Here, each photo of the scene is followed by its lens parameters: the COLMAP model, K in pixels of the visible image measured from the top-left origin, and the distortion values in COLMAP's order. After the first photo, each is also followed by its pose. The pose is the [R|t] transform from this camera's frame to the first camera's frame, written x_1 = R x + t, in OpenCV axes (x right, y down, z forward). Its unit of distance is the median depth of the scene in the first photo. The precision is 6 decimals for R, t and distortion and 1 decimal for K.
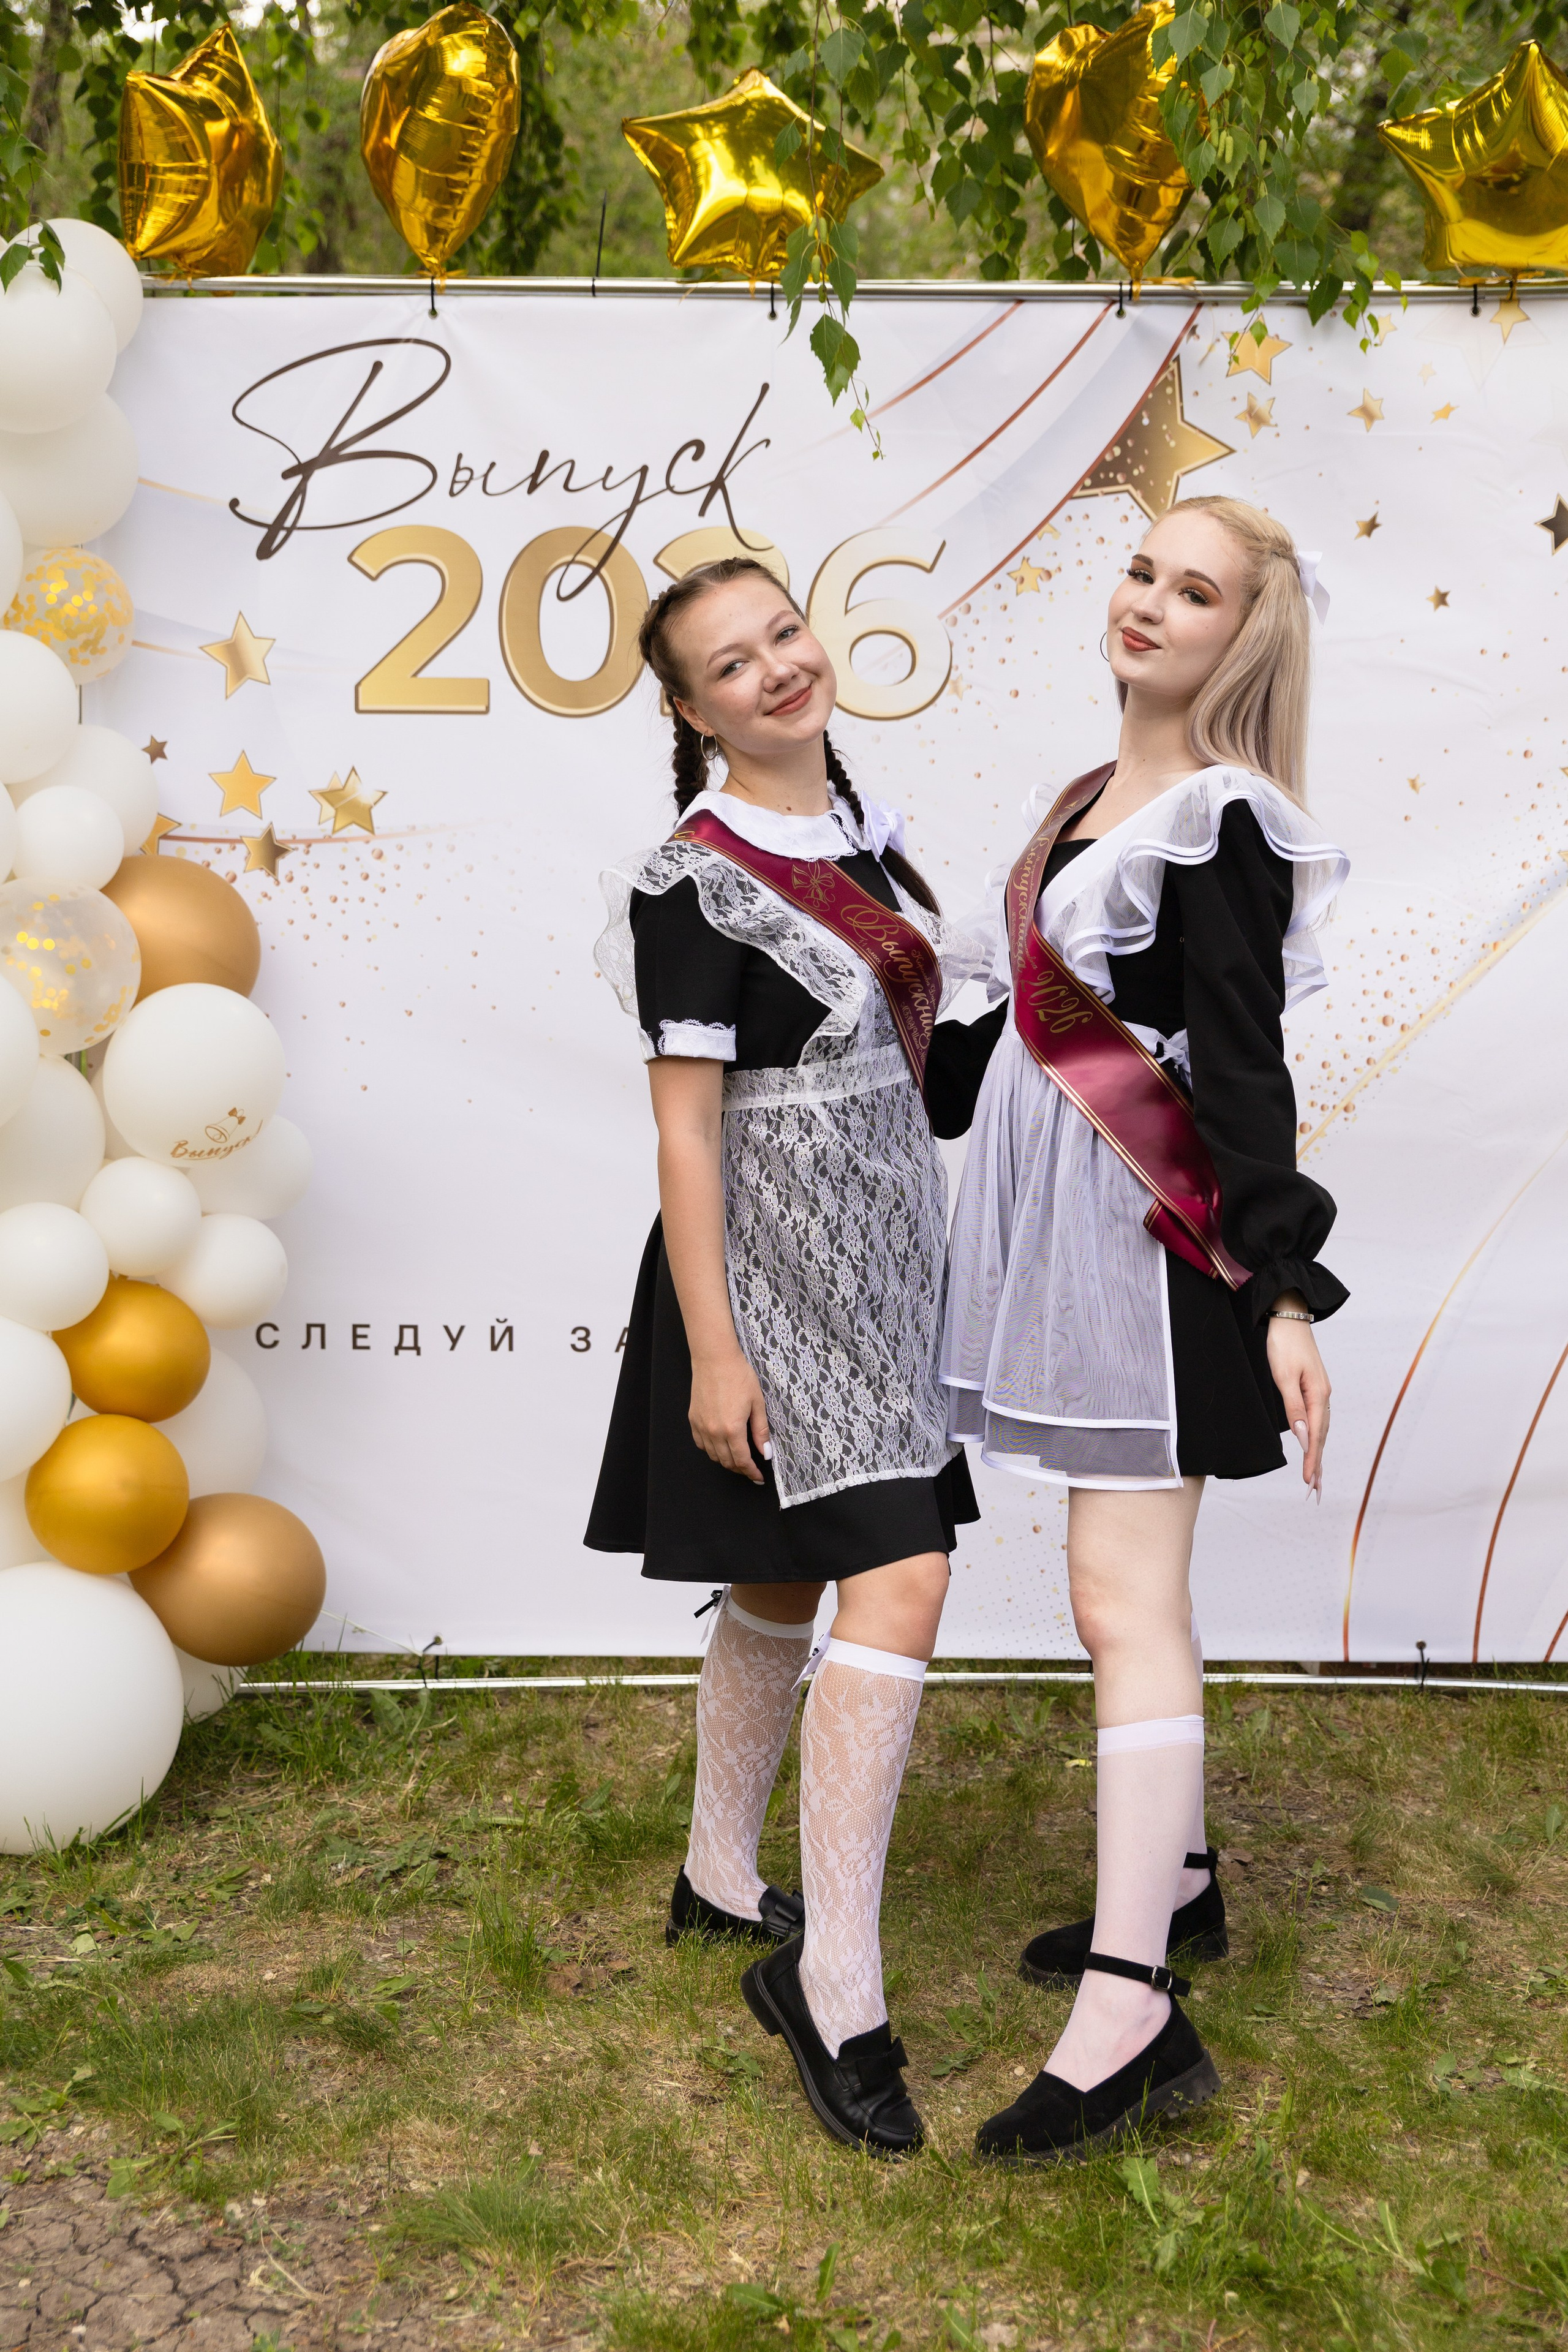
lens RADIAL K [[3033.4, 0, 785.1], [0, 3033.4, 1175.2], [0, 0, 1]] dist [0.028279, 0.000000]
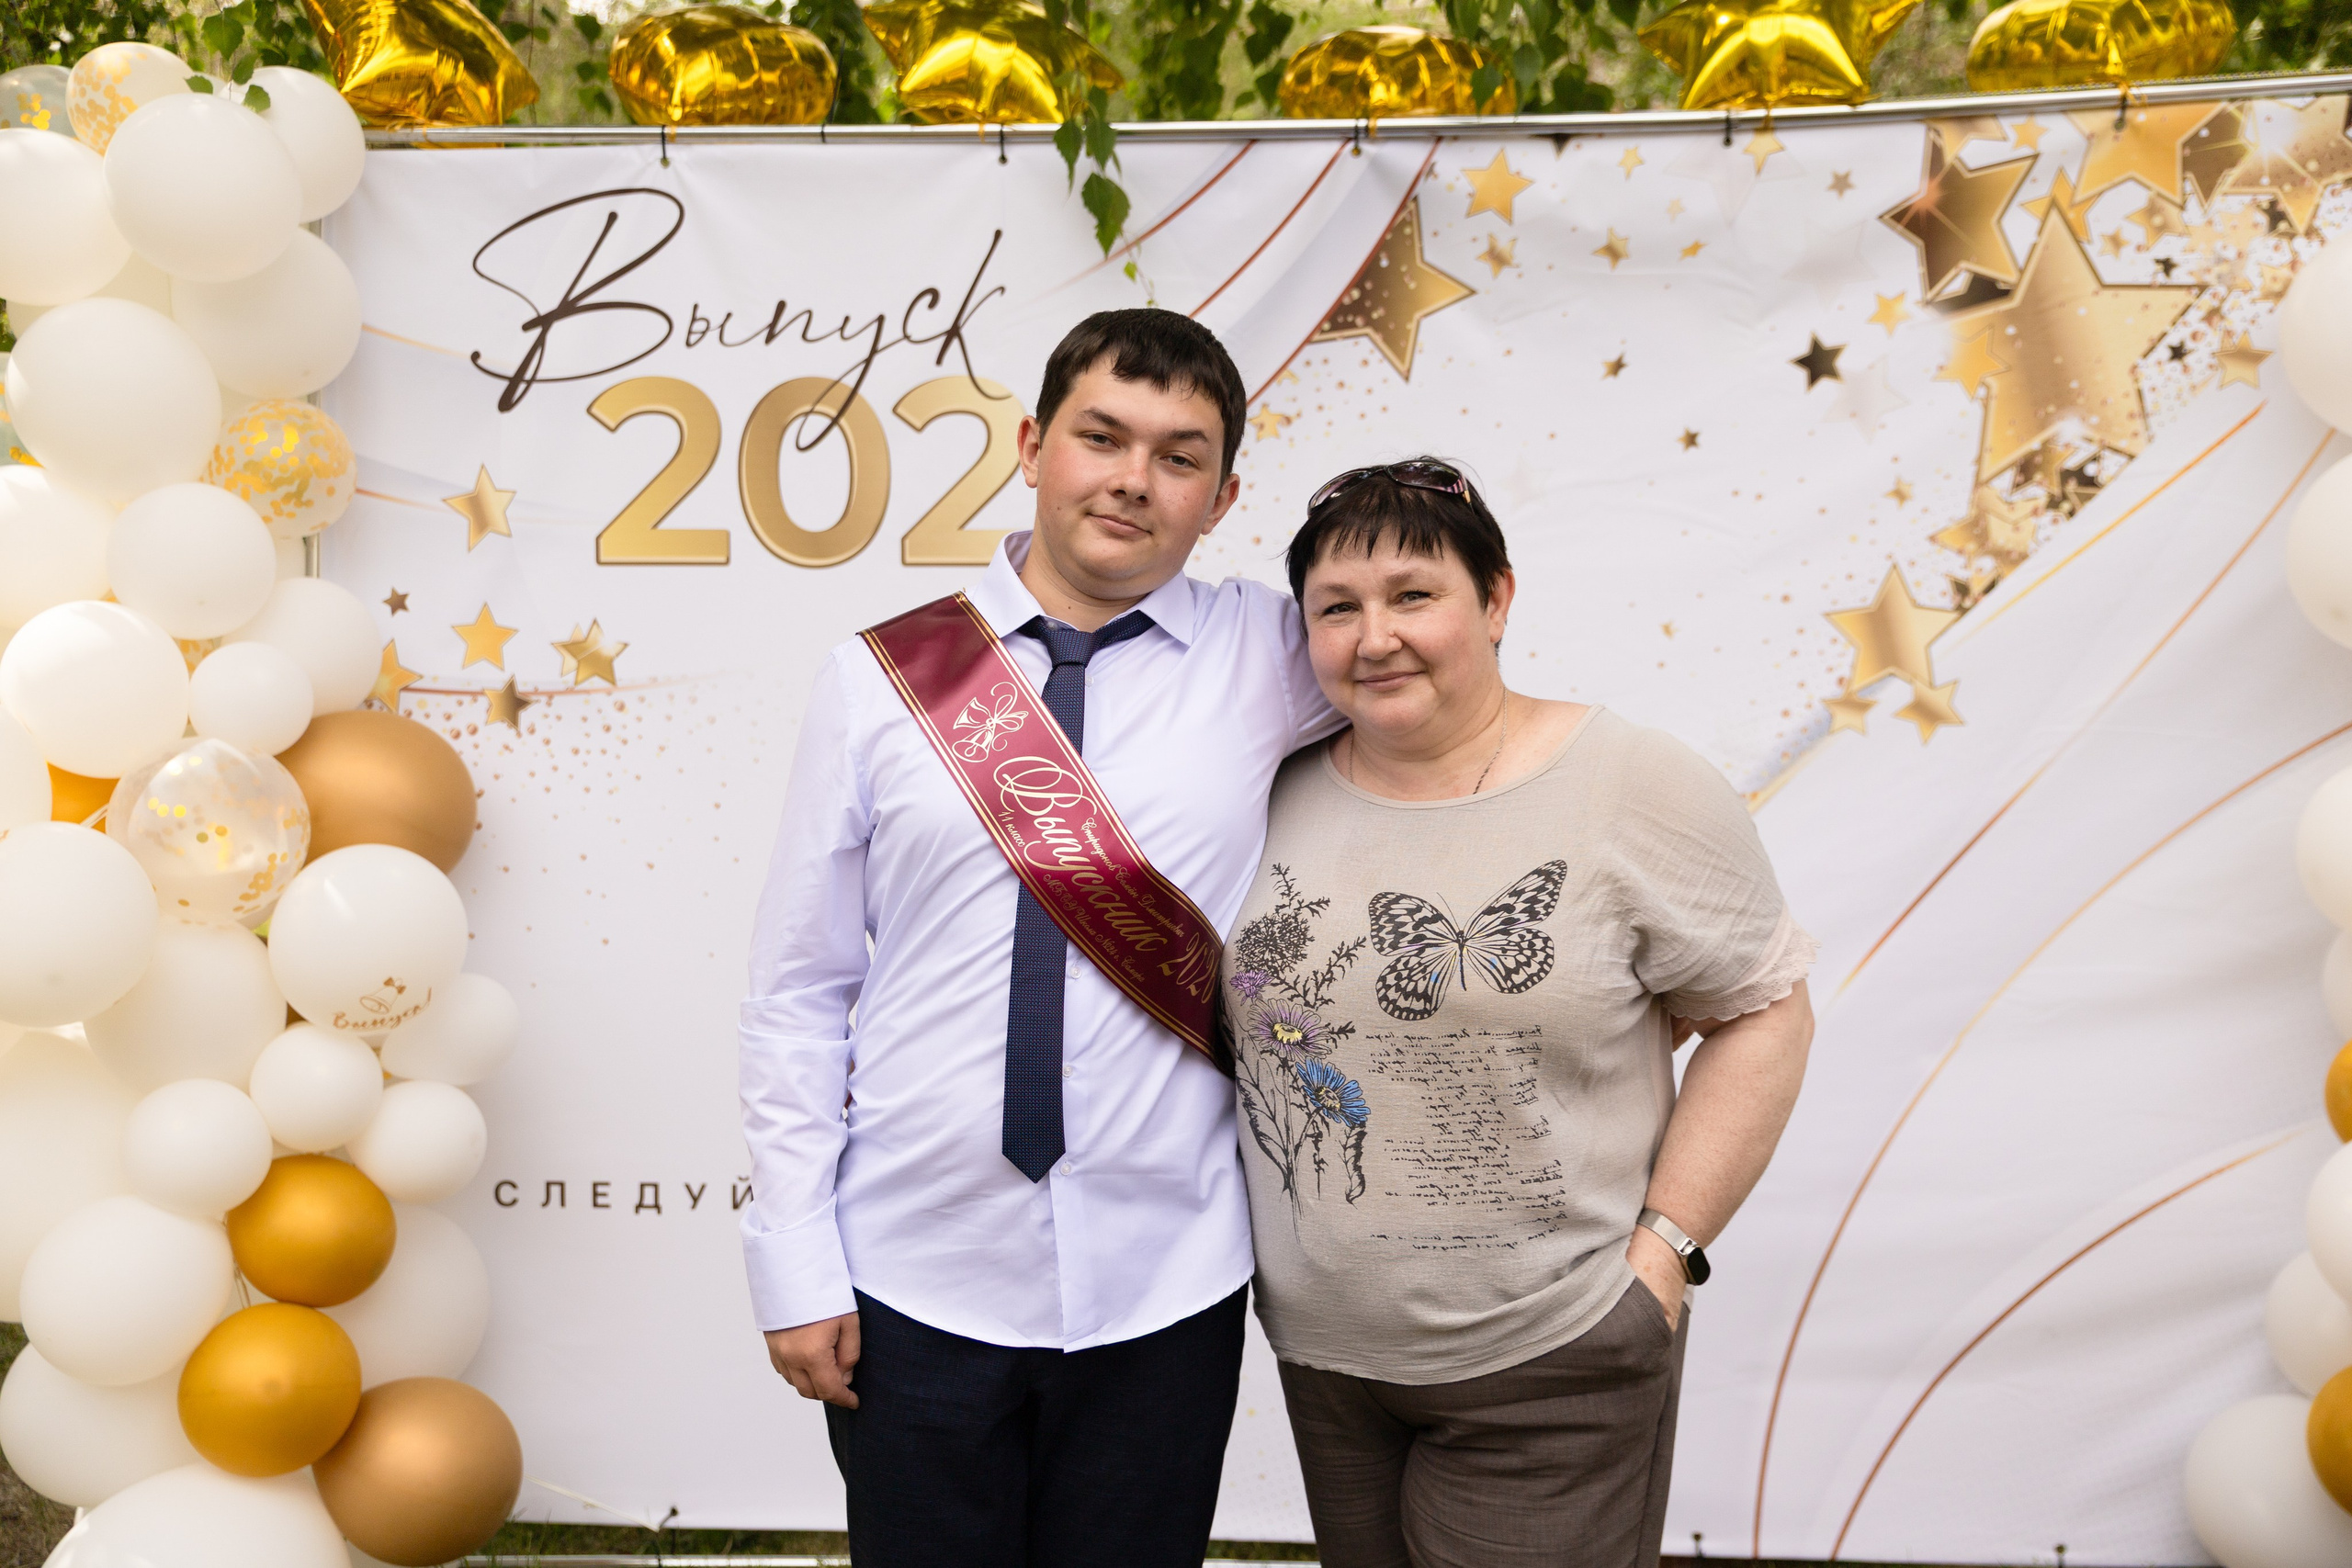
lens RADIAL K [[2313.0, 0, 1202.1], [0, 2313.0, 767.7], [0, 0, 1]] dist [0.063026, 0.000000]
pose [[0.998484, -0.001700, -0.055008, 0.098767], [-0.001608, 0.998195, -0.060033, -0.040859], [0.055011, 0.060031, 0.996680, 0.259743]]
